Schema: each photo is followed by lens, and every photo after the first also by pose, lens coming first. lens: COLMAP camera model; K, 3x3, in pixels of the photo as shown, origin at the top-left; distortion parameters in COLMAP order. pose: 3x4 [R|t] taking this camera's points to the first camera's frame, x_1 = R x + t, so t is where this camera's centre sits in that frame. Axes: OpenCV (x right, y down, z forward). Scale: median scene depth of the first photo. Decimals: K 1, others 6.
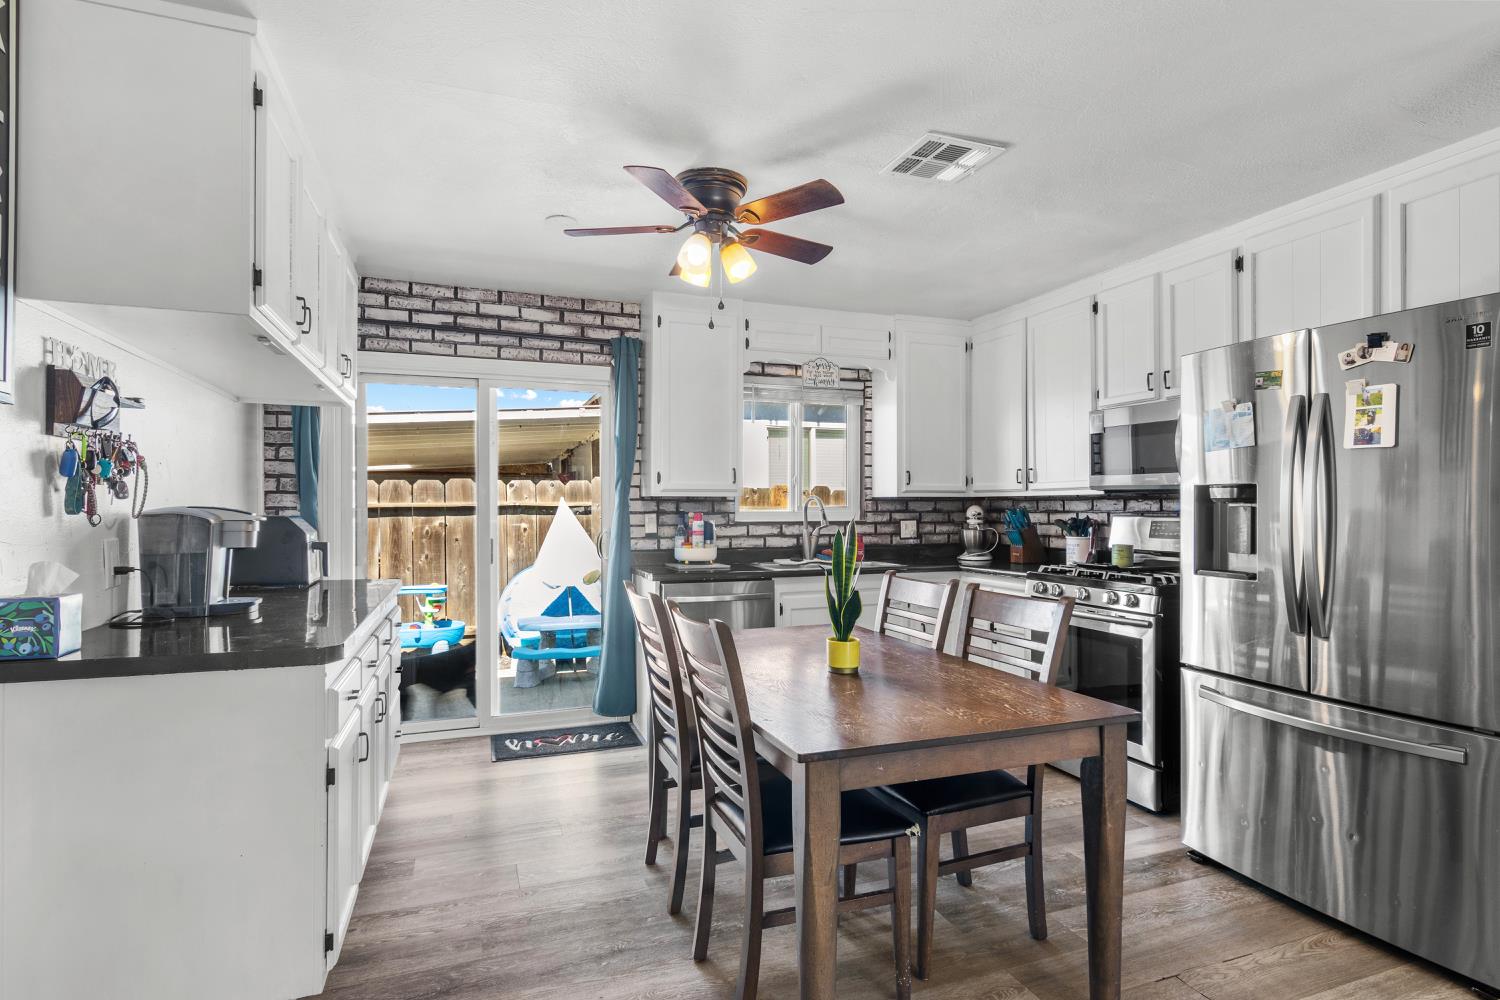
lens RADIAL K [[770.5, 0, 751.7], [0, 770.5, 506.5], [0, 0, 1]] dist [0.003677, 0.002069]
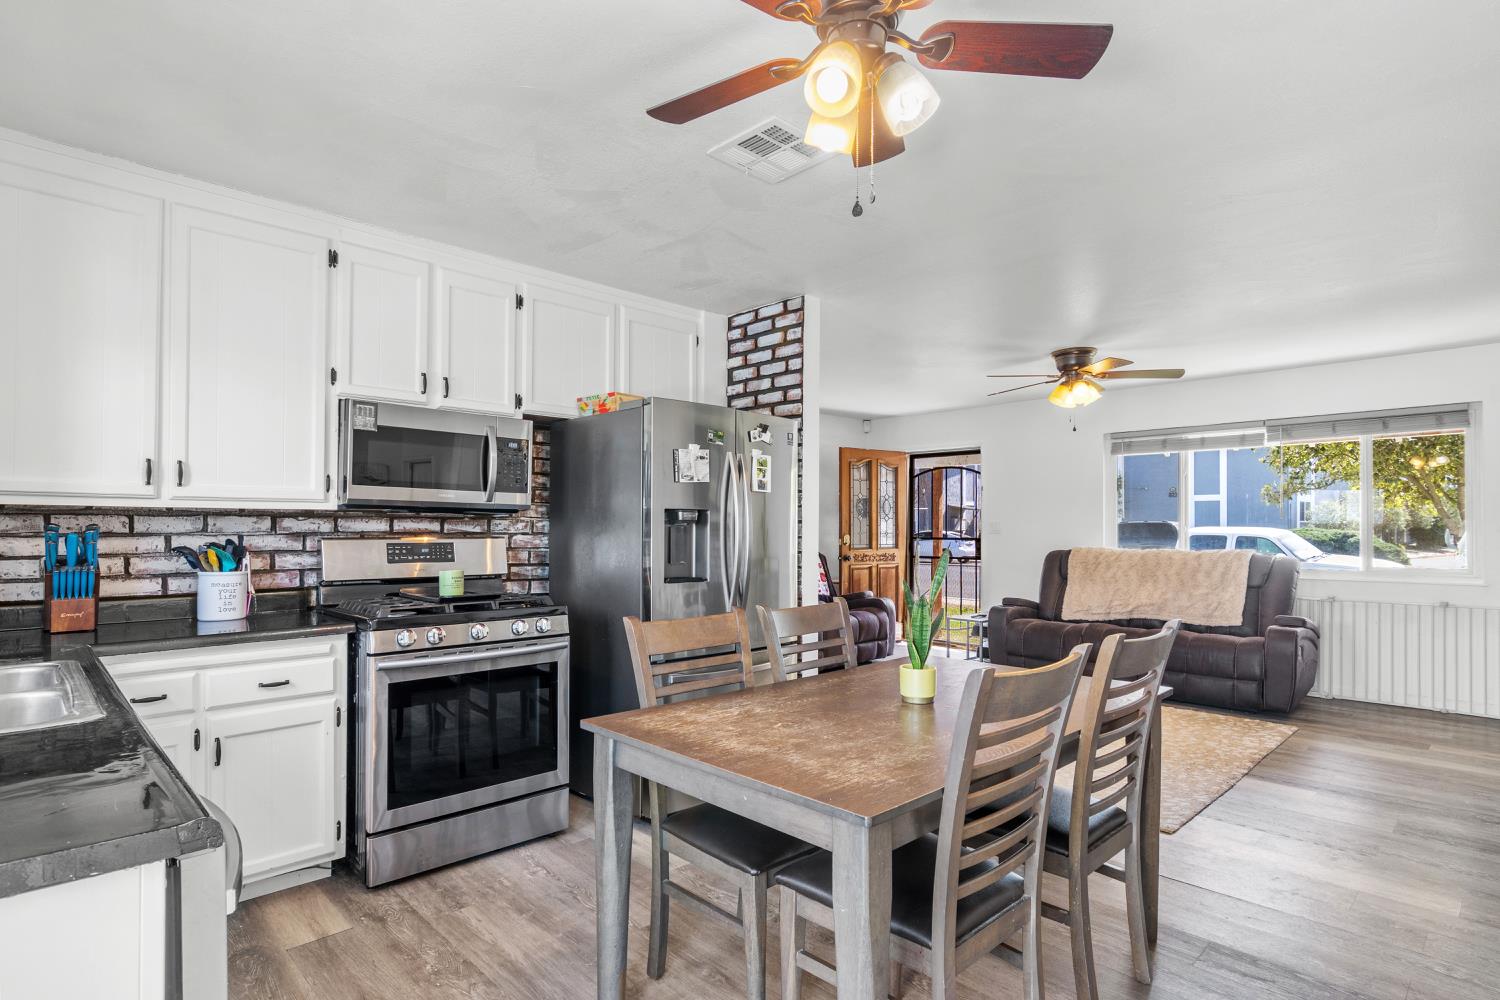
lens RADIAL K [[770.5, 0, 749.6], [0, 770.5, 511.9], [0, 0, 1]] dist [0.003677, 0.002069]
pose [[-0.393669, 0.017089, 0.919093, -0.495413], [-0.002334, 0.999805, -0.019589, -0.000173], [-0.919249, -0.009857, -0.393553, 1.159242]]
